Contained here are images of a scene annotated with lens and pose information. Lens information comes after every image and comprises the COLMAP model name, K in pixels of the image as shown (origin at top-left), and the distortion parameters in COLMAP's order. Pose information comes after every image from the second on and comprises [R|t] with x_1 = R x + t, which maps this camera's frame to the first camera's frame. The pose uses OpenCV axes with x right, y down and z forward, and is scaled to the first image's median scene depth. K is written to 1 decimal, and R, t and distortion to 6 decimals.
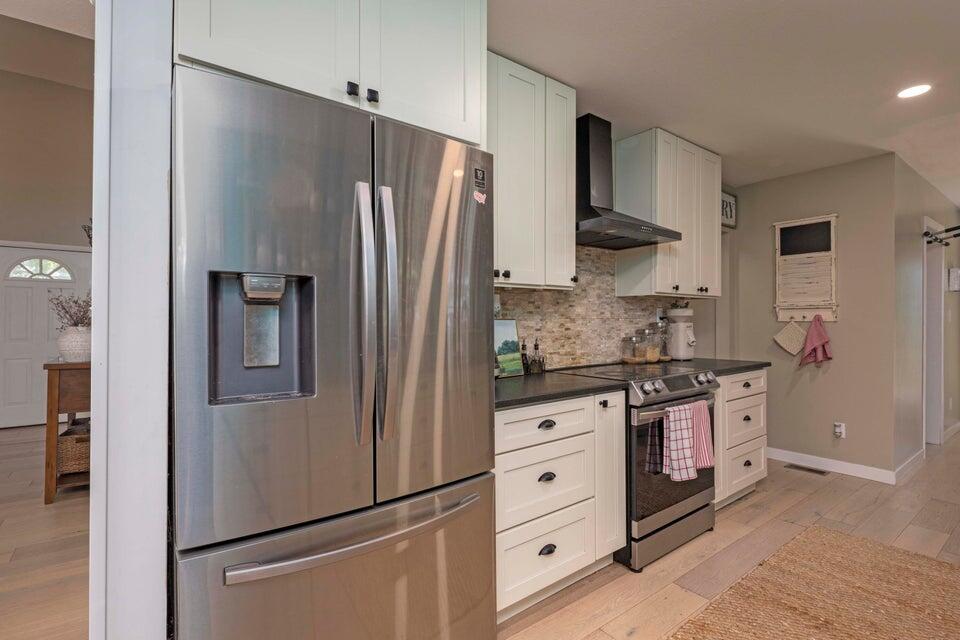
lens RADIAL K [[462.6, 0, 495.1], [0, 462.6, 319.8], [0, 0, 1]] dist [0.002669, -0.003514]
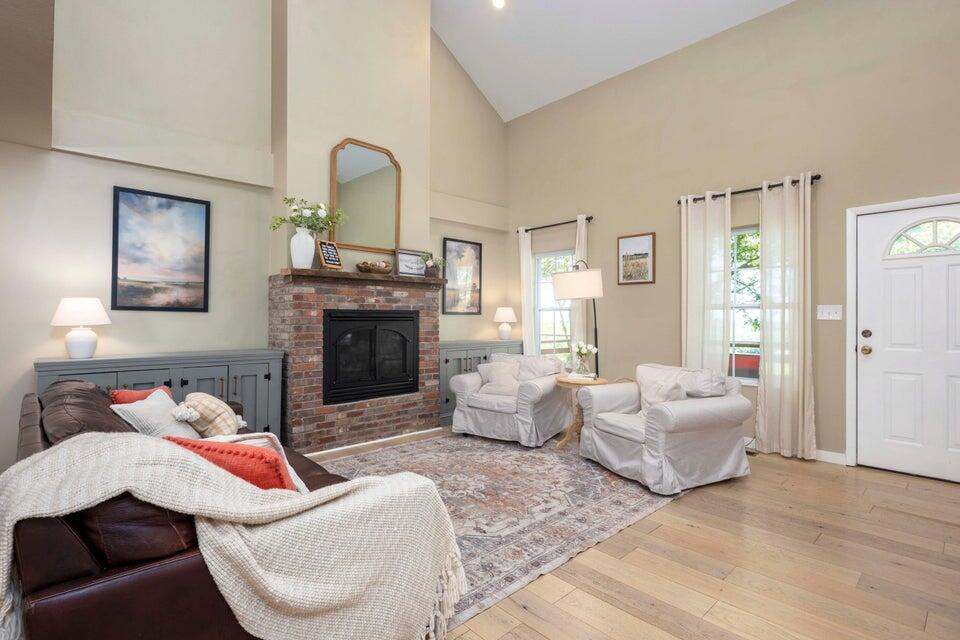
lens RADIAL K [[462.6, 0, 483.2], [0, 462.6, 318.1], [0, 0, 1]] dist [0.002669, -0.003514]
pose [[0.083343, -0.001361, -0.996520, -0.730367], [0.003810, 0.999992, -0.001047, 0.000401], [0.996514, -0.003709, 0.083347, 0.592701]]
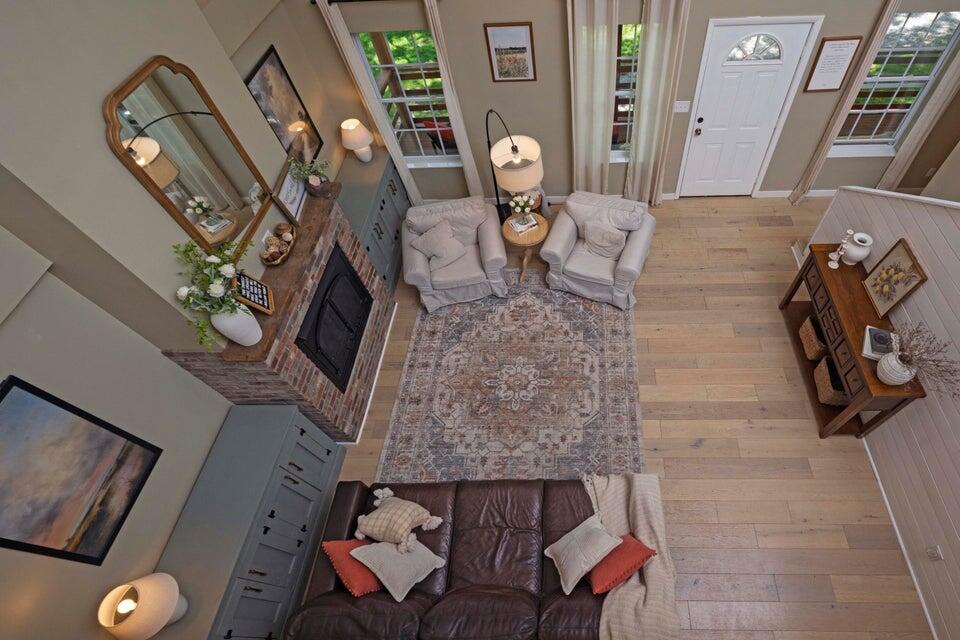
lens RADIAL K [[462.6, 0, 568.0], [0, 462.6, 320.6], [0, 0, 1]] dist [0.002669, -0.003514]
pose [[0.777351, 0.497771, -0.384642, -1.249928], [0.038698, 0.572451, 0.819025, -0.976622], [0.627876, -0.651555, 0.425733, 0.193360]]
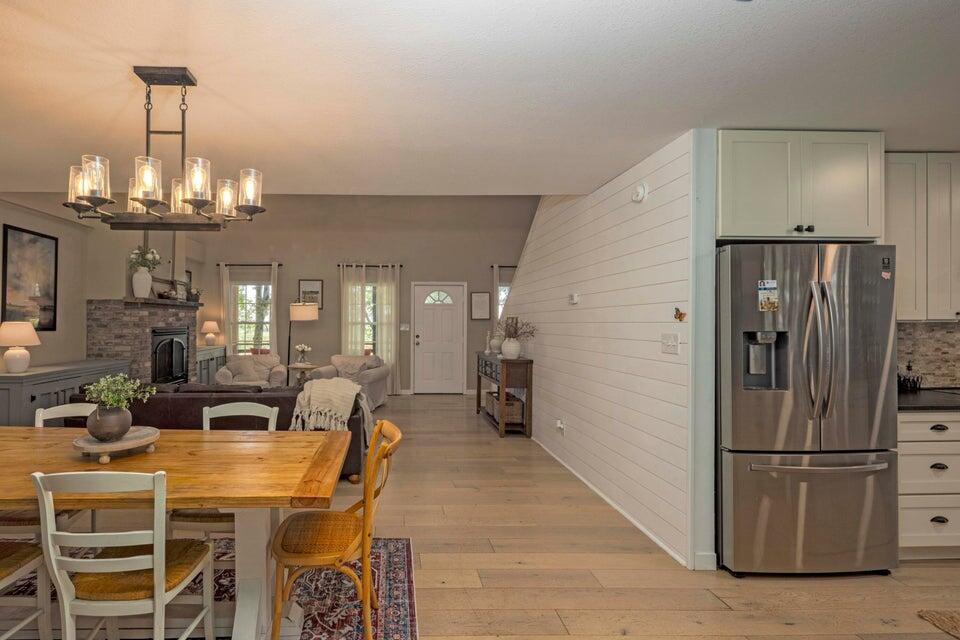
lens RADIAL K [[462.6, 0, 396.0], [0, 462.6, 319.6], [0, 0, 1]] dist [0.002669, -0.003514]
pose [[0.793172, -0.000550, -0.608998, -0.215686], [0.000731, 1.000000, 0.000049, -0.061484], [0.608998, -0.000484, 0.793172, -0.686671]]
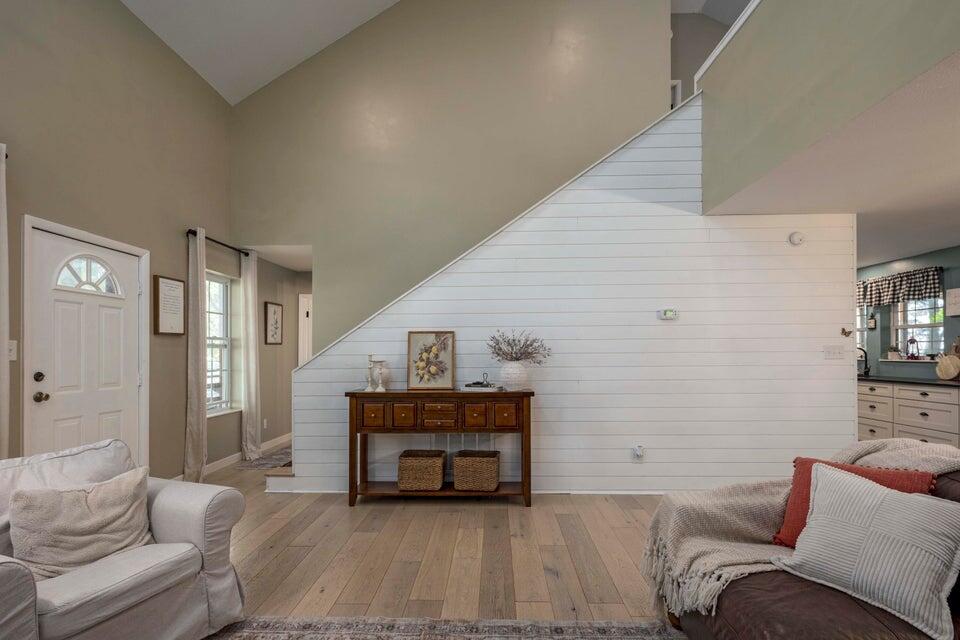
lens RADIAL K [[462.6, 0, 483.6], [0, 462.6, 350.7], [0, 0, 1]] dist [0.002669, -0.003514]
pose [[0.637341, 0.003802, 0.770573, -2.077043], [-0.002265, 0.999993, -0.003060, -0.010844], [-0.770579, 0.000205, 0.637345, 0.332297]]
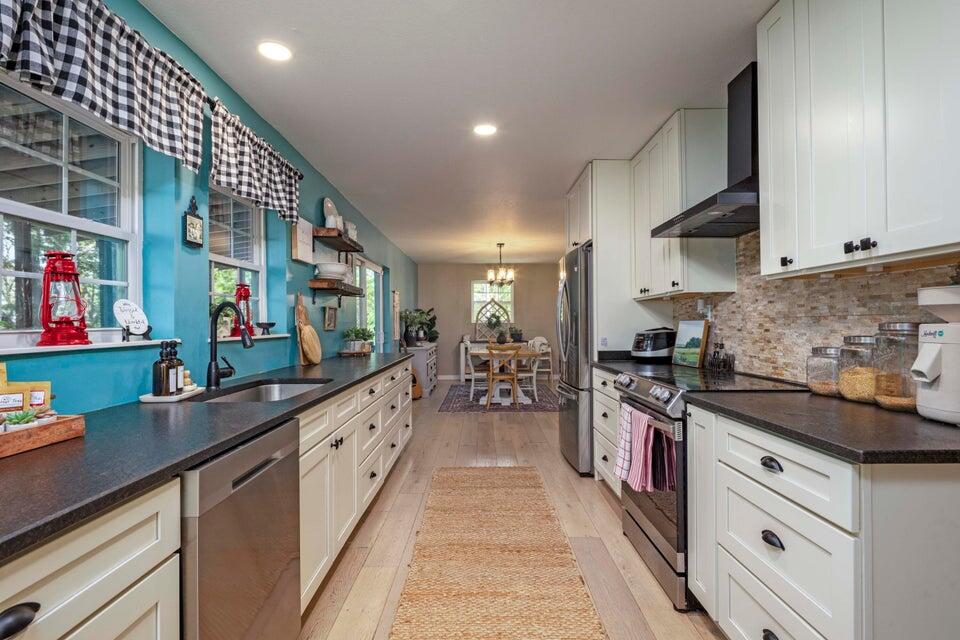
lens RADIAL K [[462.6, 0, 477.8], [0, 462.6, 322.1], [0, 0, 1]] dist [0.002669, -0.003514]
pose [[-0.626246, 0.003069, -0.779619, 1.126239], [0.011148, 0.999925, -0.005019, 0.003630], [0.779546, -0.011834, -0.626234, 1.115694]]
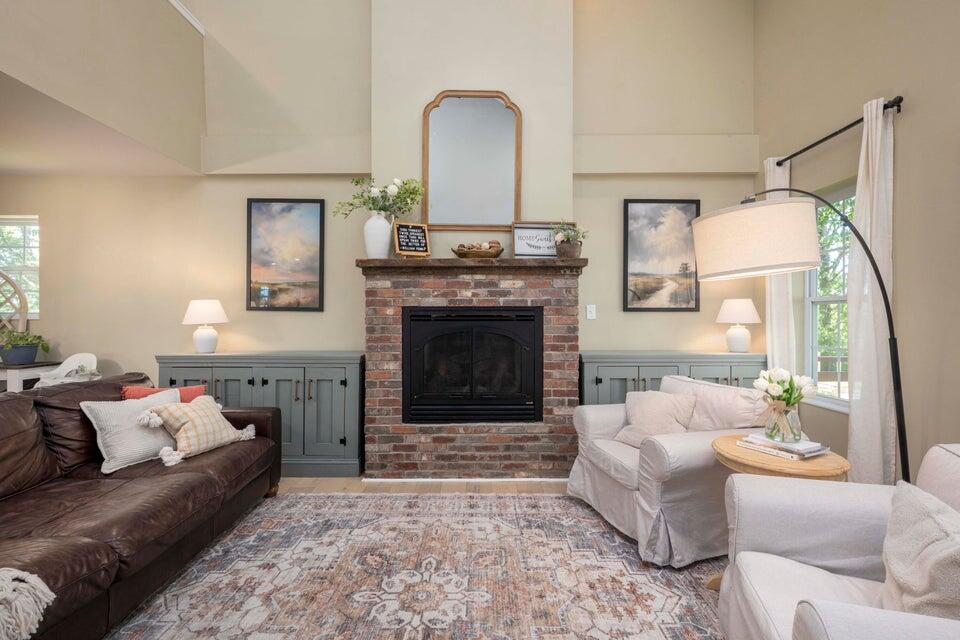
lens RADIAL K [[462.6, 0, 483.4], [0, 462.6, 319.9], [0, 0, 1]] dist [0.002669, -0.003514]
pose [[-0.616523, 0.002577, -0.787332, -1.396668], [0.003733, 0.999993, 0.000349, 0.003970], [0.787328, -0.002724, -0.616529, 1.108430]]
